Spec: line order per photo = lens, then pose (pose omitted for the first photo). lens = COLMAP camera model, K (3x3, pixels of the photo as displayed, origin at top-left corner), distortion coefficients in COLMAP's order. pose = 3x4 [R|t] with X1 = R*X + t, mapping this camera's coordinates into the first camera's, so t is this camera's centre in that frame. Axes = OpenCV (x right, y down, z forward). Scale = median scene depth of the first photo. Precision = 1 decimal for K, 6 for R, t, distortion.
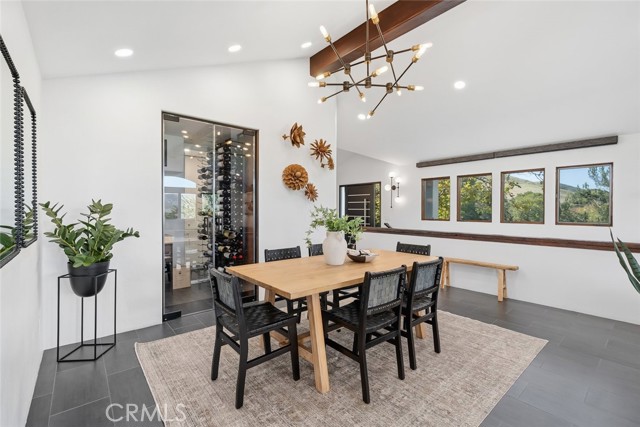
lens RADIAL K [[278.9, 0, 320.0], [0, 278.9, 213.5], [0, 0, 1]] dist [-0.014506, -0.000109]
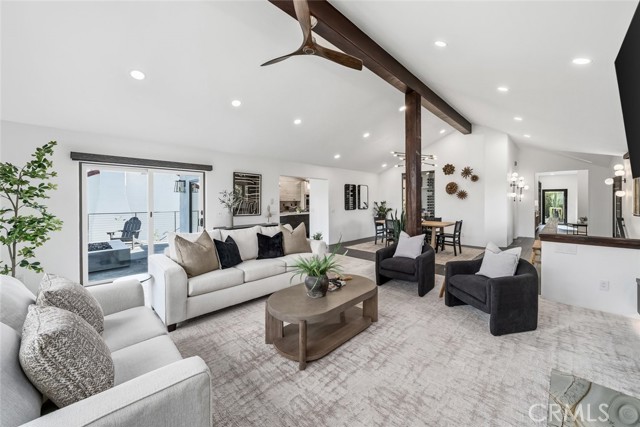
lens RADIAL K [[244.6, 0, 329.1], [0, 244.6, 202.9], [0, 0, 1]] dist [0.001141, 0.000089]
pose [[0.109433, 0.003801, -0.993987, 1.631806], [-0.016467, 0.999862, 0.002011, -0.006944], [0.993858, 0.016148, 0.109481, -0.125362]]
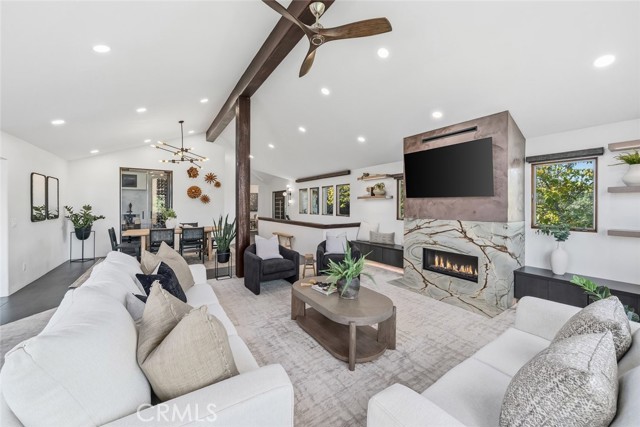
lens RADIAL K [[244.6, 0, 329.1], [0, 244.6, 202.9], [0, 0, 1]] dist [0.001141, 0.000089]
pose [[0.997651, -0.002110, -0.068469, 1.016191], [0.000154, 0.999592, -0.028554, 0.001403], [0.068501, 0.028477, 0.997245, -0.726321]]
